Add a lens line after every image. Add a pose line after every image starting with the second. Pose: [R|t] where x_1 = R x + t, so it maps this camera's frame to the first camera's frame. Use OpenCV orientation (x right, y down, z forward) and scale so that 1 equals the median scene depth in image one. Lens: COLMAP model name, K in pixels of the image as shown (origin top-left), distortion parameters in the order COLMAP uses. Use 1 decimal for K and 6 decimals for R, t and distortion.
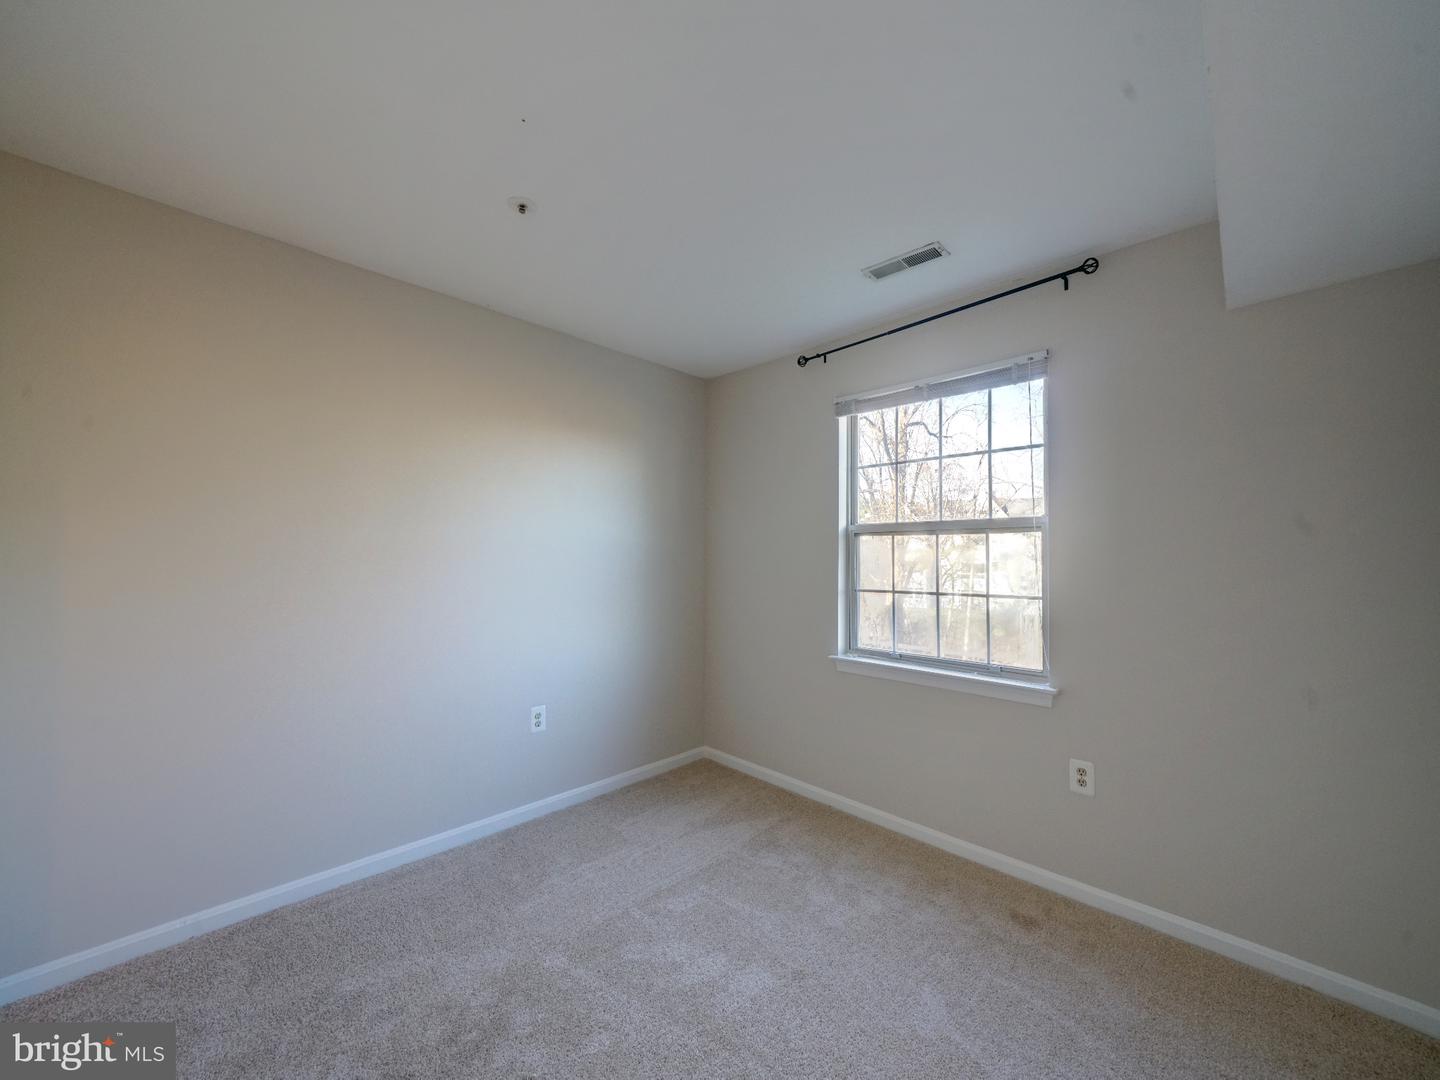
lens RADIAL K [[574.9, 0, 710.6], [0, 574.9, 542.6], [0, 0, 1]] dist [0.000273, 0.000053]
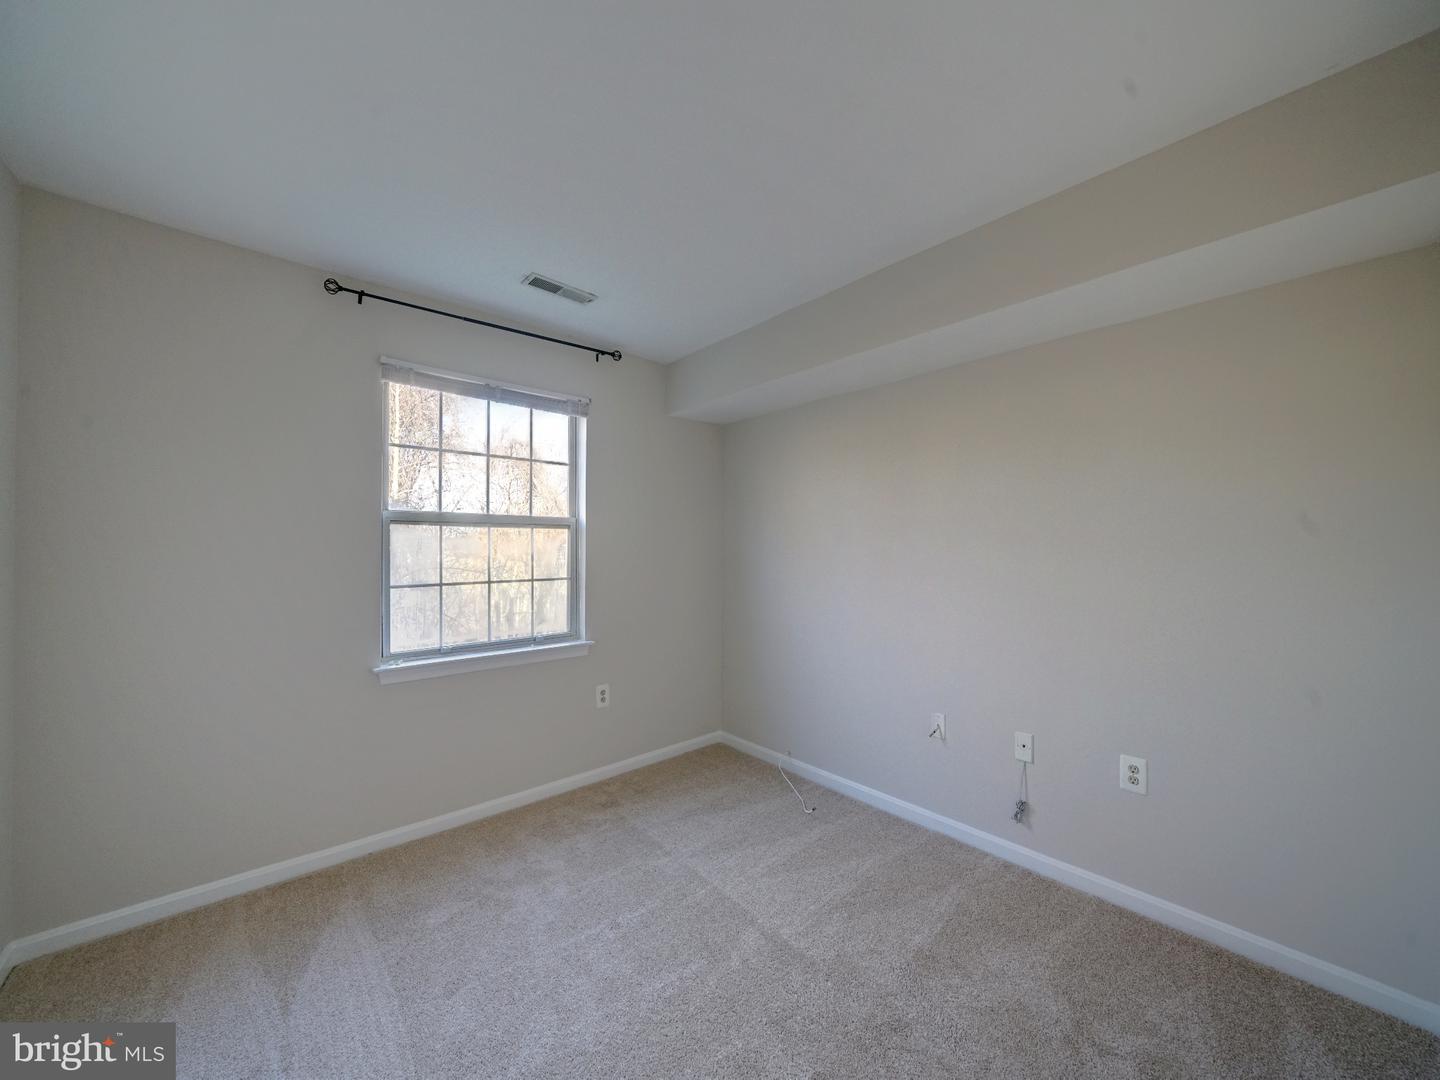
lens RADIAL K [[555.7, 0, 718.2], [0, 555.7, 542.4], [0, 0, 1]] dist [0.001652, 0.000189]
pose [[0.022814, 0.007448, 0.999712, -0.659115], [-0.021668, 0.999741, -0.006954, 0.012923], [-0.999505, -0.021503, 0.022970, 0.570821]]
